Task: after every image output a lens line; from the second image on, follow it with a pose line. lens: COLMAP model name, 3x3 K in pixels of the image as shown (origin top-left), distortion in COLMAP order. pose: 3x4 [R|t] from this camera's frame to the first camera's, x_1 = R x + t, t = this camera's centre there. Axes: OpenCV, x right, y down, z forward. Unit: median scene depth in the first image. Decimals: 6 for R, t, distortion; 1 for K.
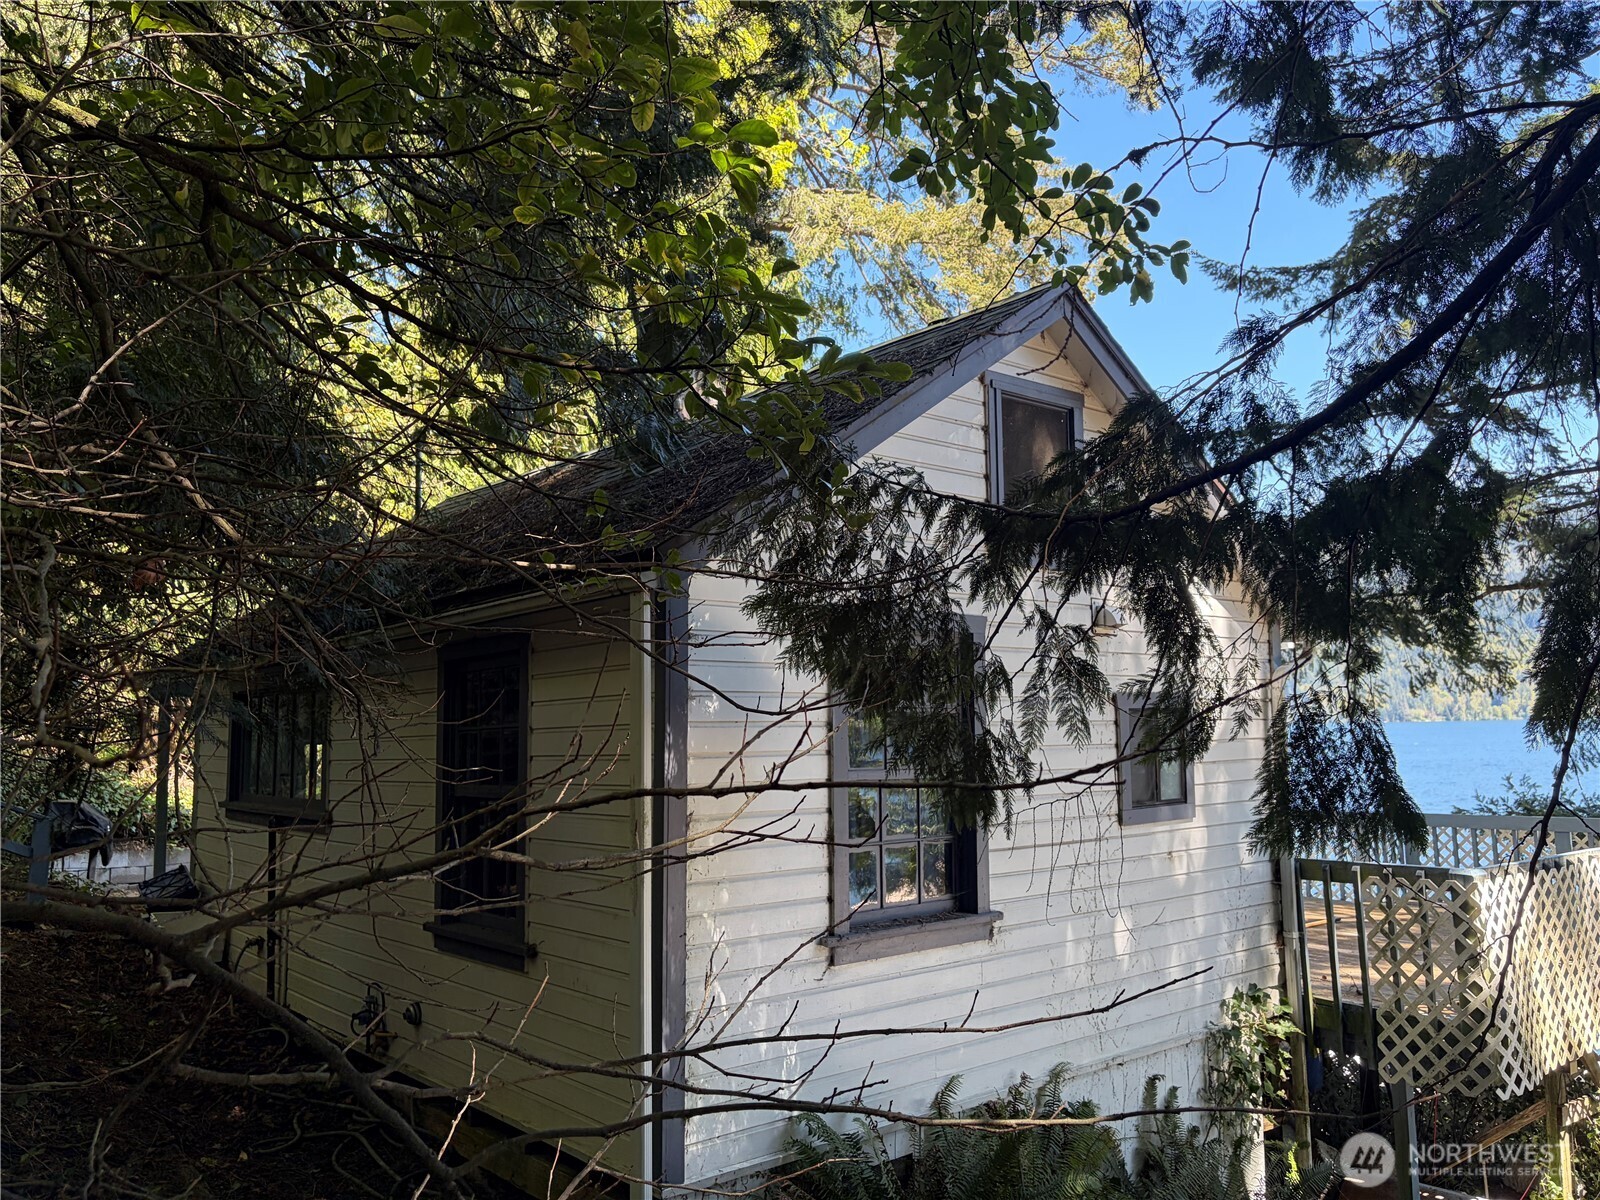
lens RADIAL K [[1177.8, 0, 800.0], [0, 1177.8, 600.0], [0, 0, 1]] dist [0.038087, -0.046290]
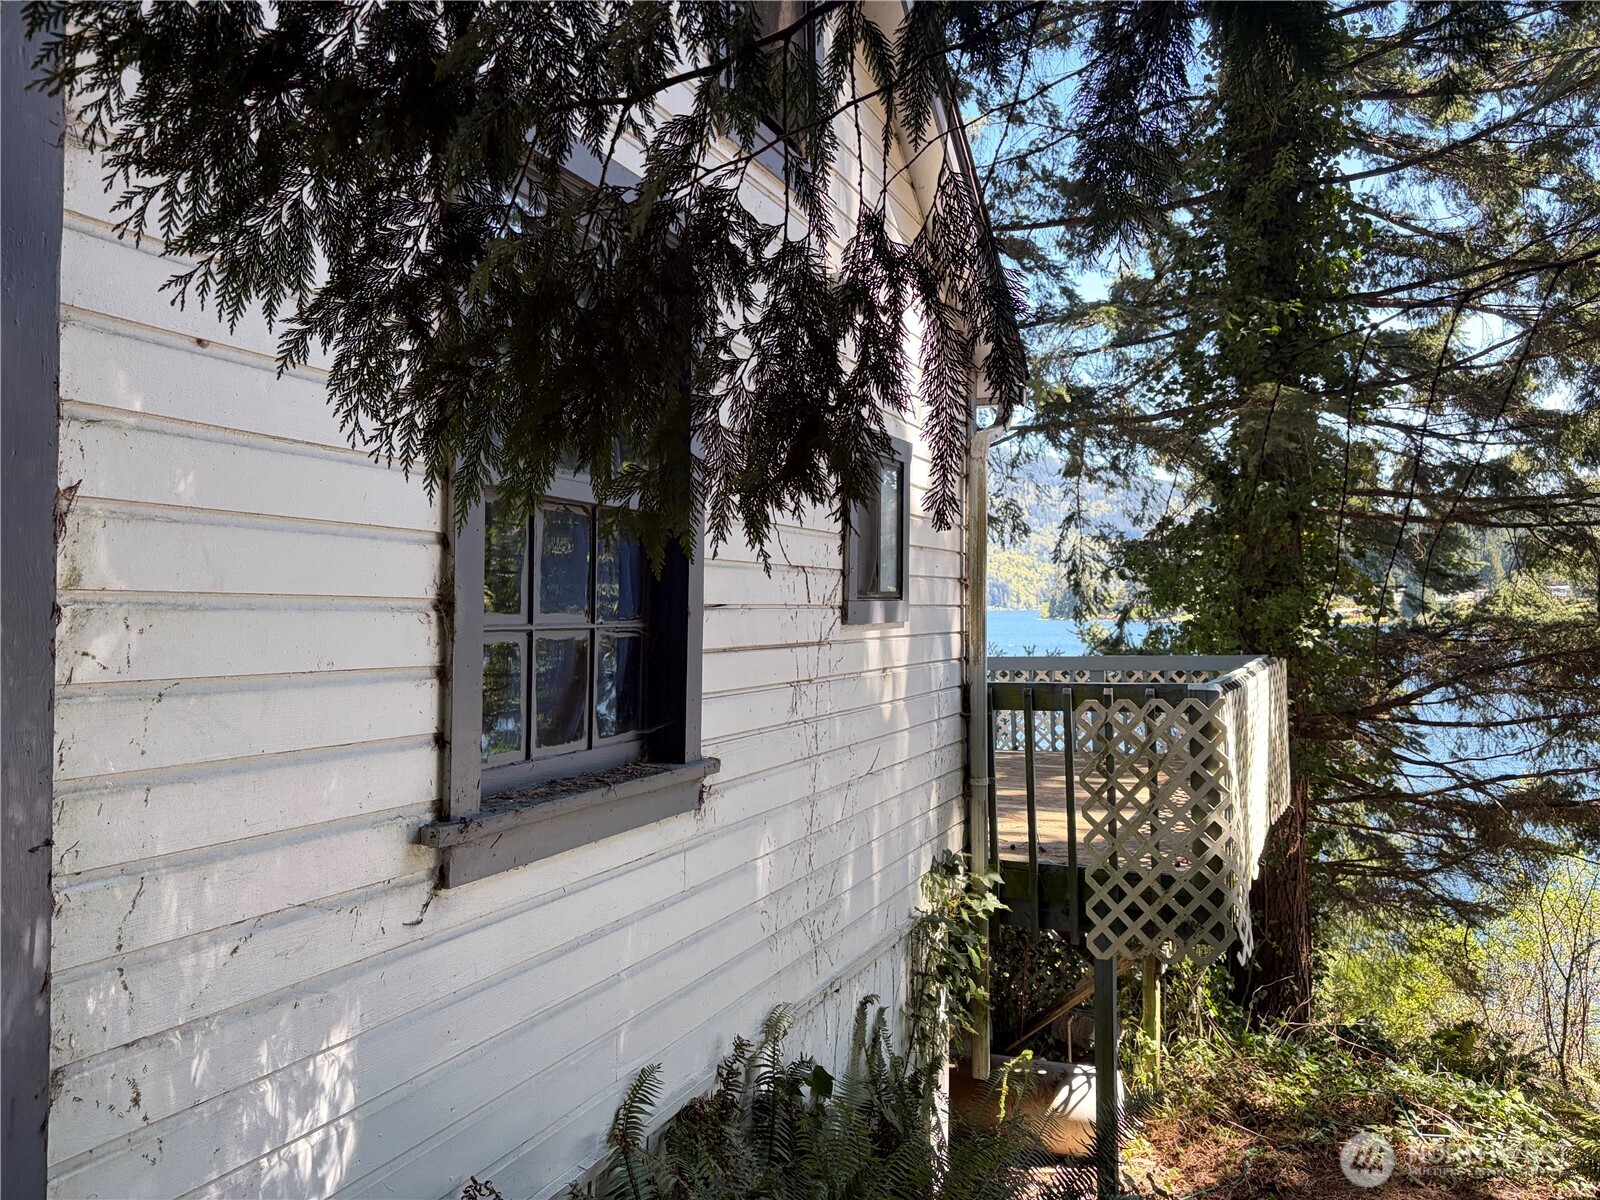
lens RADIAL K [[1218.2, 0, 833.5], [0, 1218.2, 593.2], [0, 0, 1]] dist [0.046734, -0.056310]
pose [[0.873608, 0.016144, 0.486362, -0.052619], [-0.060082, 0.995381, 0.074879, 0.122017], [-0.482906, -0.094636, 0.870543, 0.421198]]
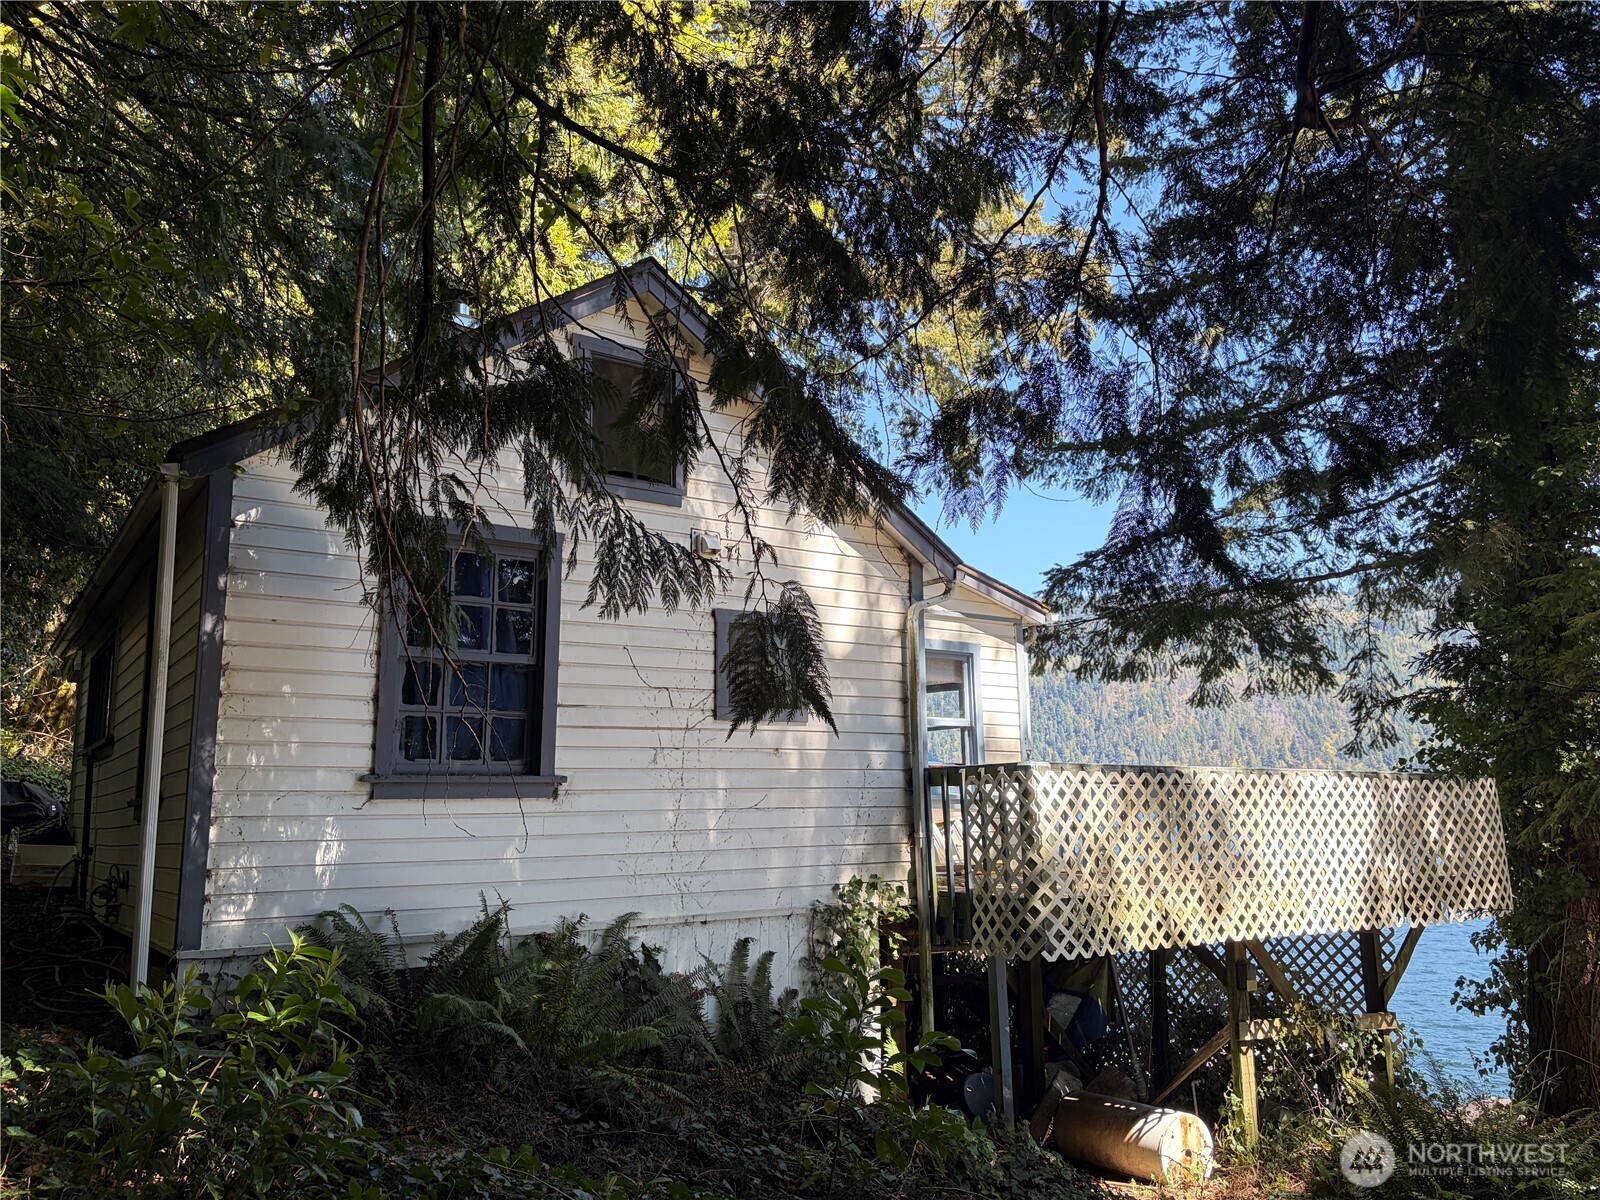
lens RADIAL K [[1177.8, 0, 800.0], [0, 1177.8, 600.0], [0, 0, 1]] dist [0.038087, -0.046290]
pose [[0.996586, -0.015423, -0.081105, 0.439024], [0.010631, 0.998191, -0.059180, 0.138345], [0.081871, 0.058115, 0.994947, -0.152355]]
